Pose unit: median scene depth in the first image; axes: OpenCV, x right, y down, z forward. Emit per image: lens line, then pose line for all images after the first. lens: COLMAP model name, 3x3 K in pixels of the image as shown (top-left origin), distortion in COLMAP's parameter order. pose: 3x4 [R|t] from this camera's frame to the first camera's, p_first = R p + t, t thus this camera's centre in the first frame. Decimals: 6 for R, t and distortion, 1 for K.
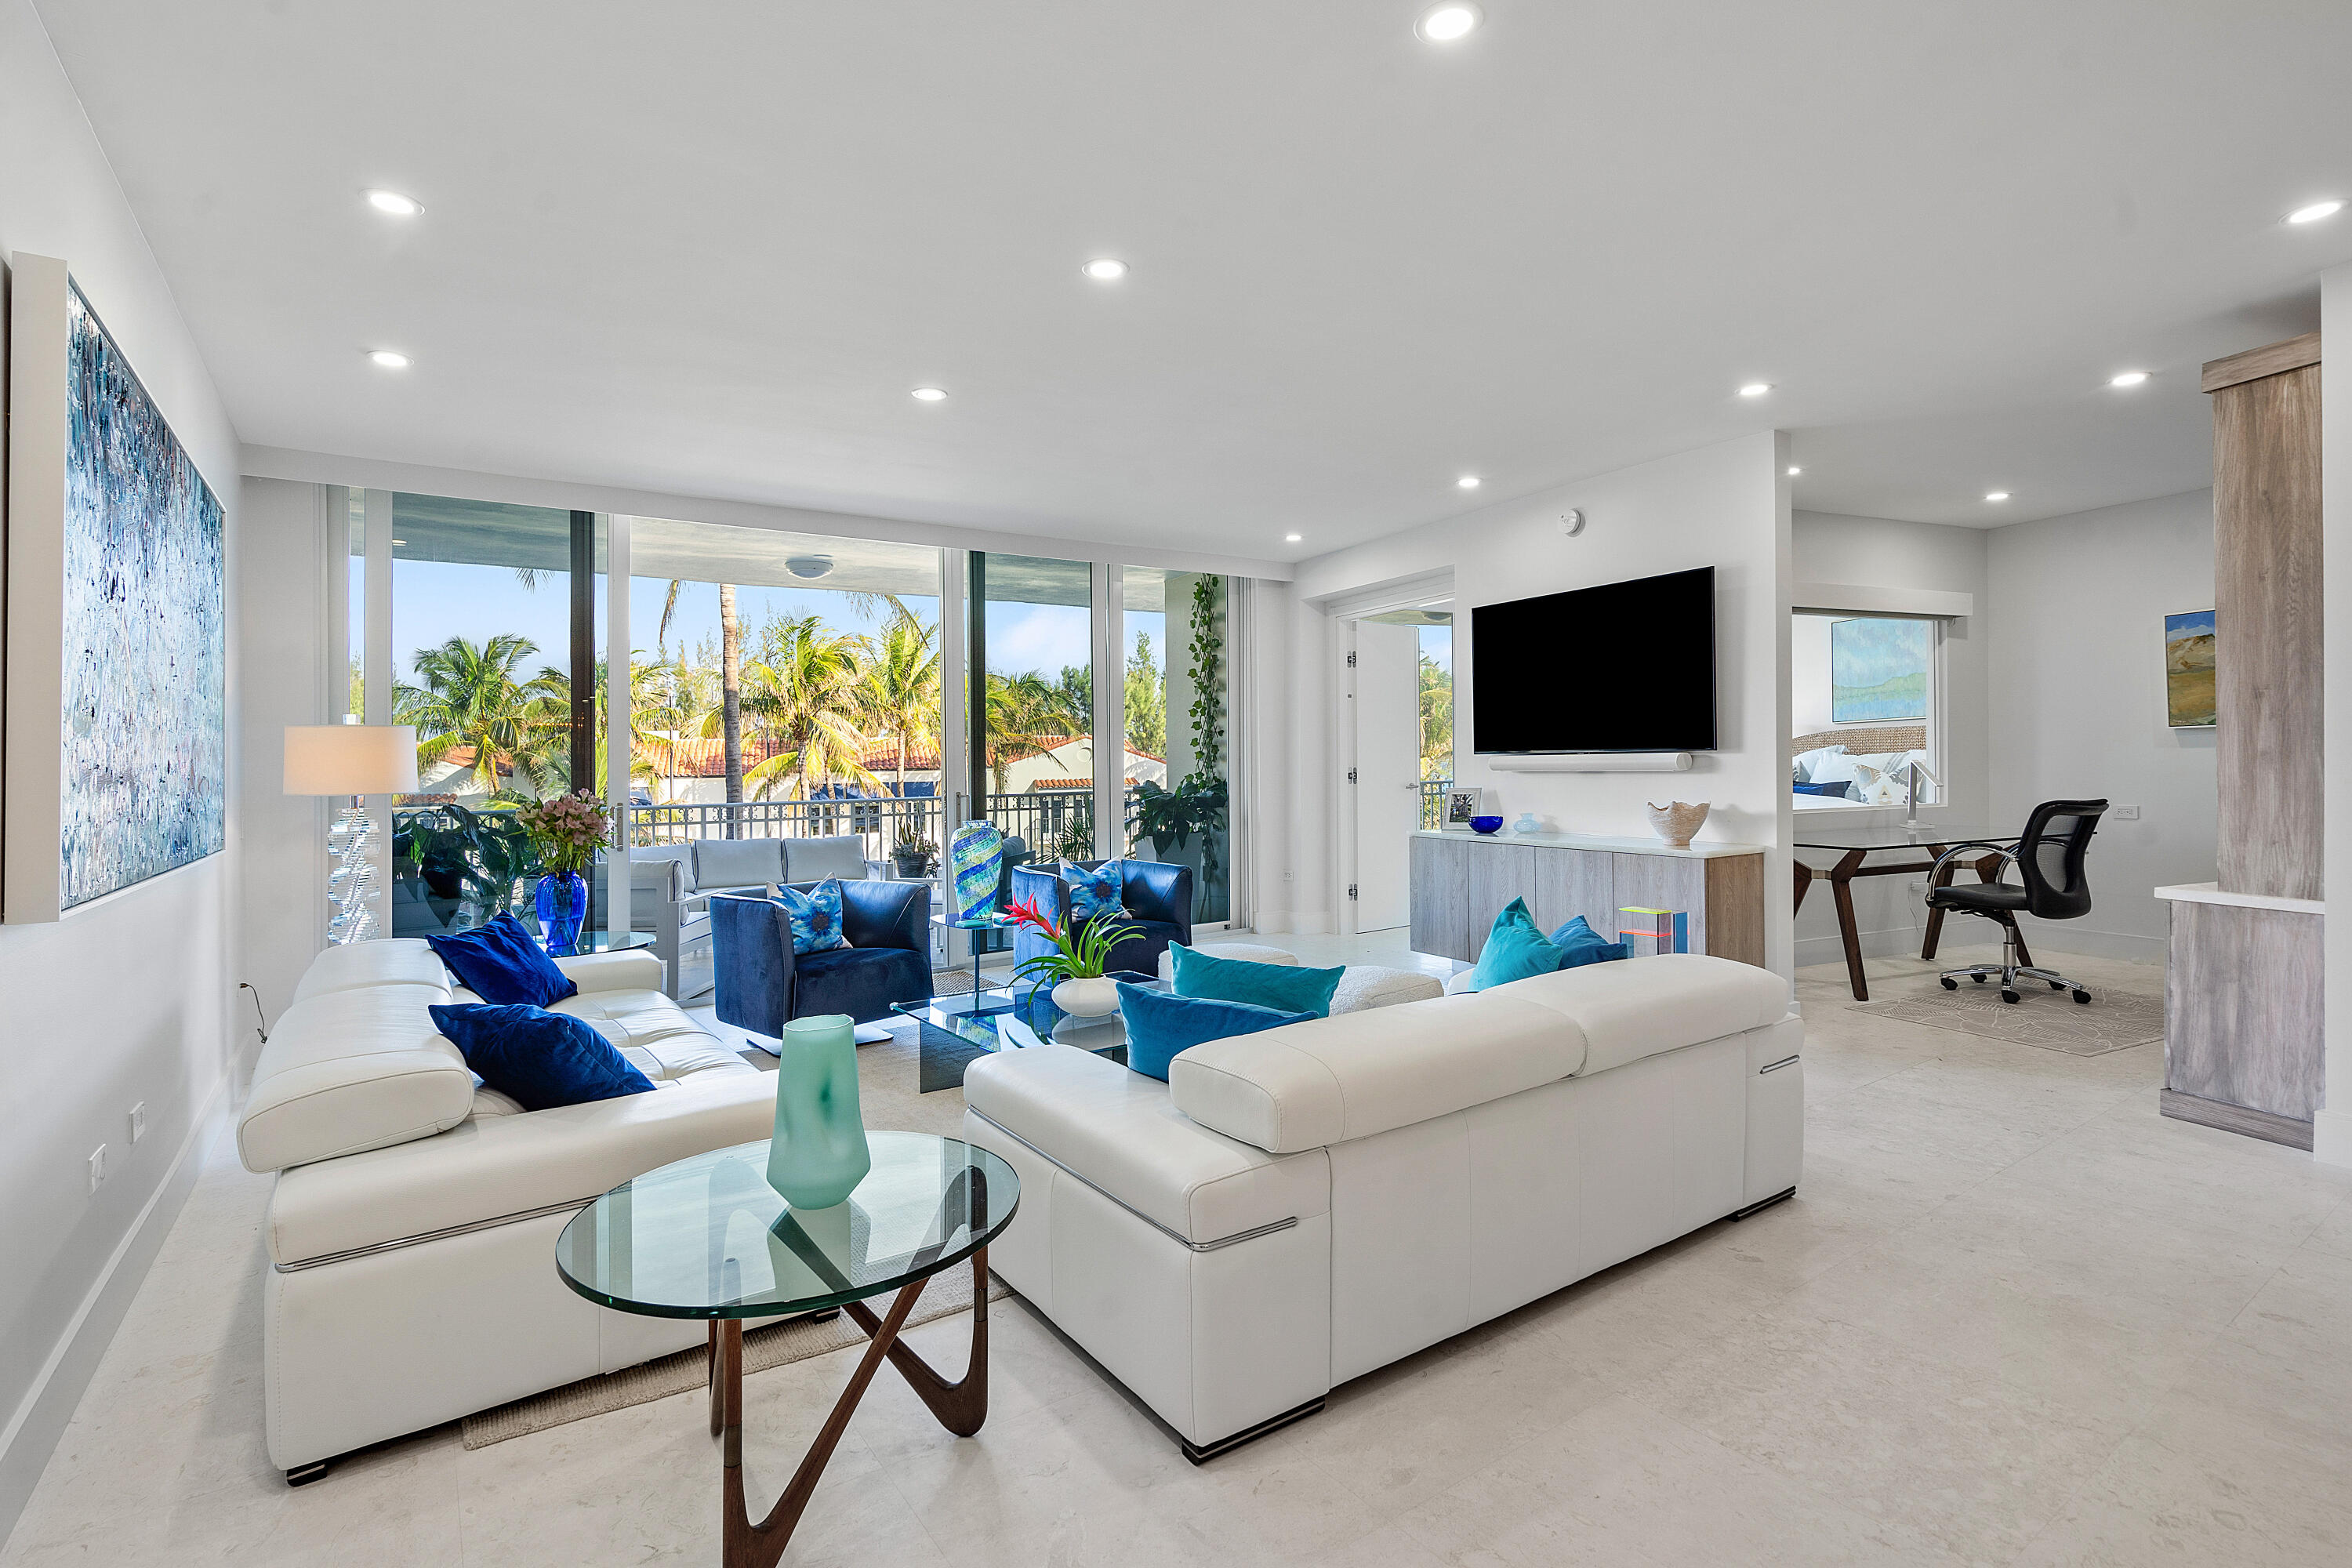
lens RADIAL K [[1099.2, 0, 1144.4], [0, 1099.2, 755.4], [0, 0, 1]] dist [-0.005193, 0.003271]
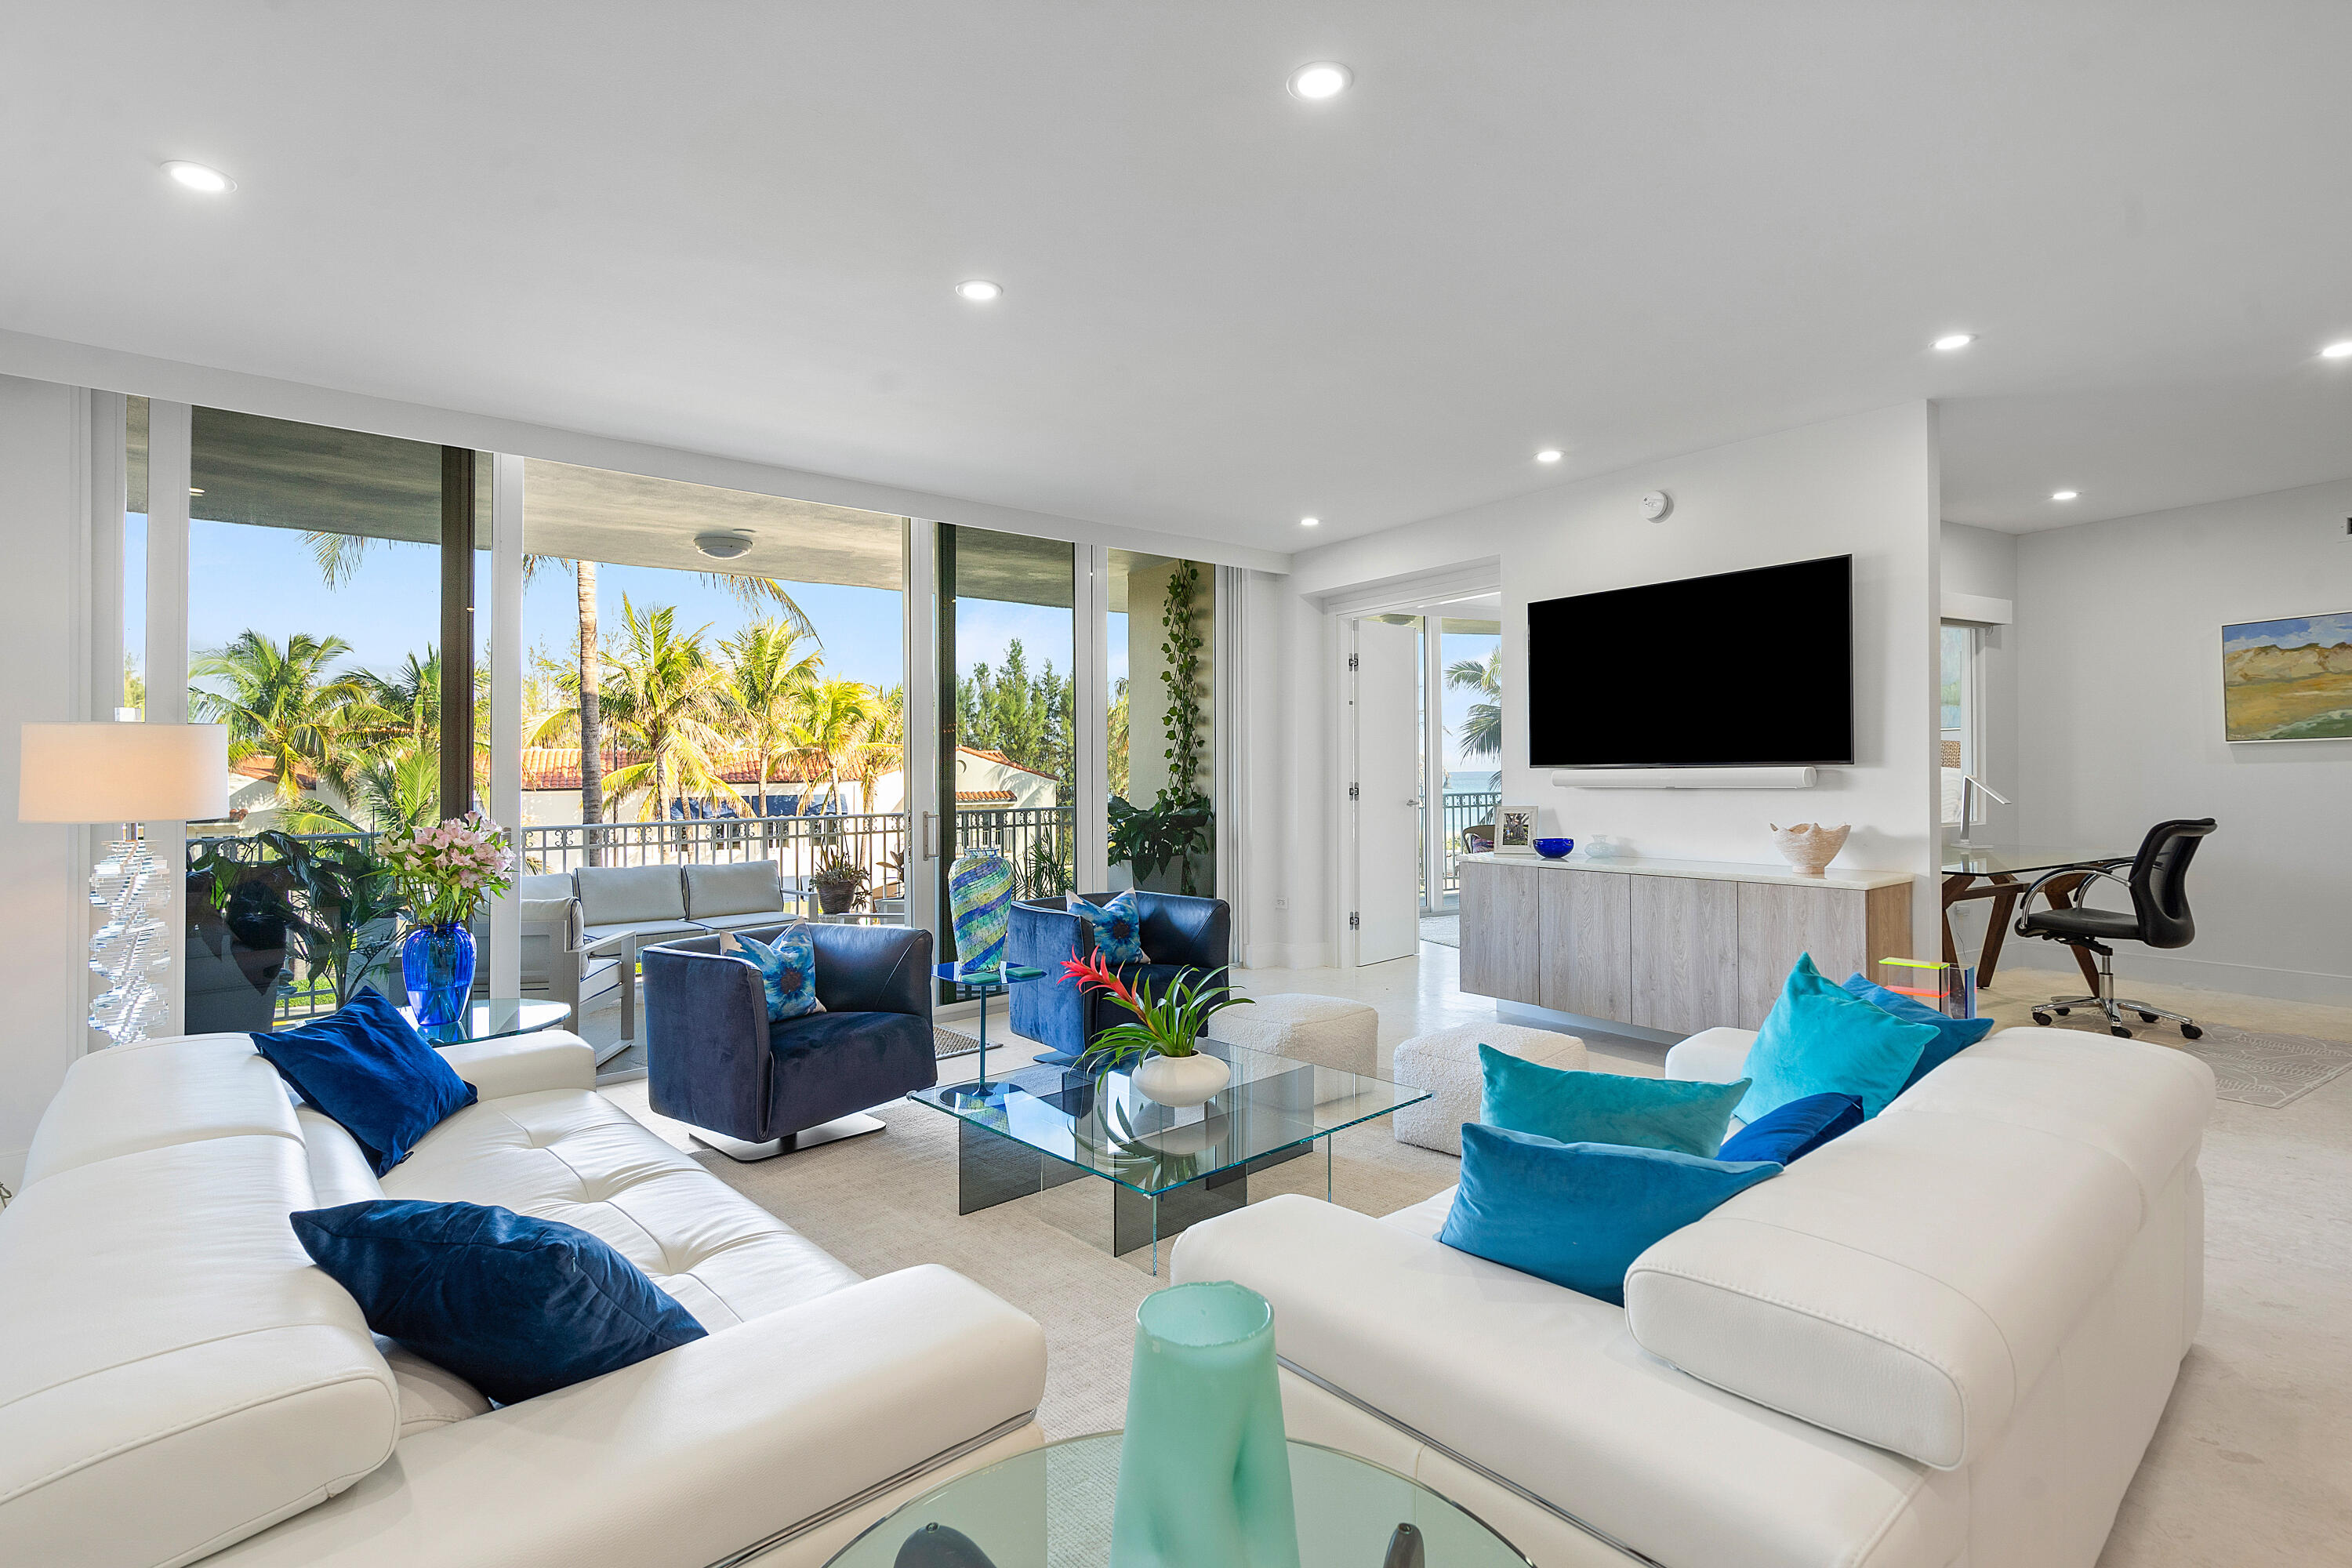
lens RADIAL K [[1099.2, 0, 1141.5], [0, 1099.2, 761.2], [0, 0, 1]] dist [-0.005193, 0.003271]
pose [[0.992179, 0.003417, 0.124780, -0.126020], [-0.002570, 0.999973, -0.006948, 0.000339], [-0.124800, 0.006573, 0.992160, 0.168276]]
